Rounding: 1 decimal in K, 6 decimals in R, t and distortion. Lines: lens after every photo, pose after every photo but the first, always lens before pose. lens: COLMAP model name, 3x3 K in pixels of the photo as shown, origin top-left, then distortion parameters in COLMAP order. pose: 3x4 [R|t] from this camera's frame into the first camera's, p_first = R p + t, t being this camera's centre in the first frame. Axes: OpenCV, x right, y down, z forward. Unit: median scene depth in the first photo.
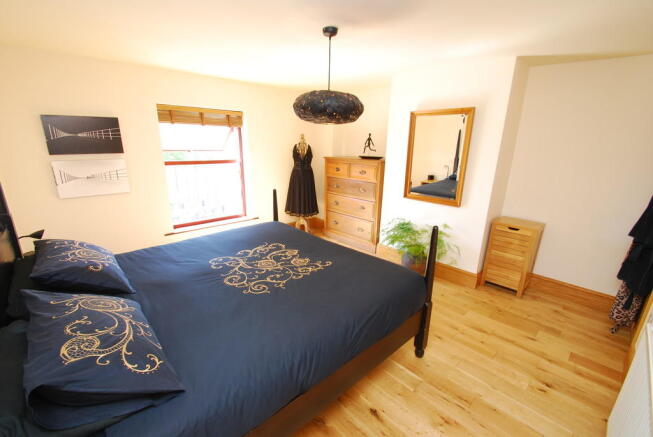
lens RADIAL K [[284.5, 0, 319.6], [0, 284.5, 227.3], [0, 0, 1]] dist [0.002847, -0.010827]
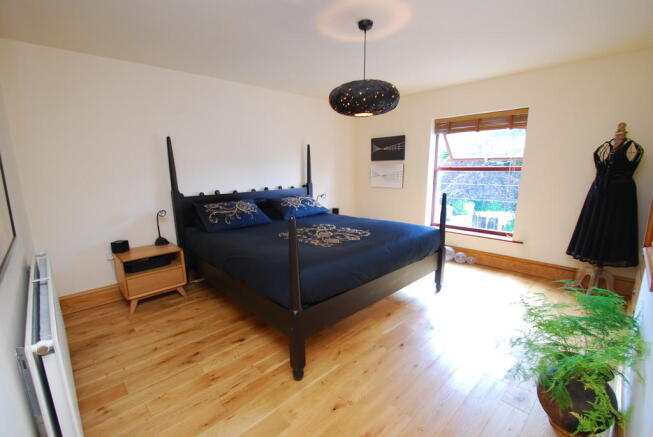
lens RADIAL K [[284.5, 0, 319.6], [0, 284.5, 227.3], [0, 0, 1]] dist [0.002847, -0.010827]
pose [[0.018044, 0.189938, -0.981630, 0.801450], [-0.281689, 0.942986, 0.177283, -0.089922], [0.959336, 0.273315, 0.070519, 0.656781]]
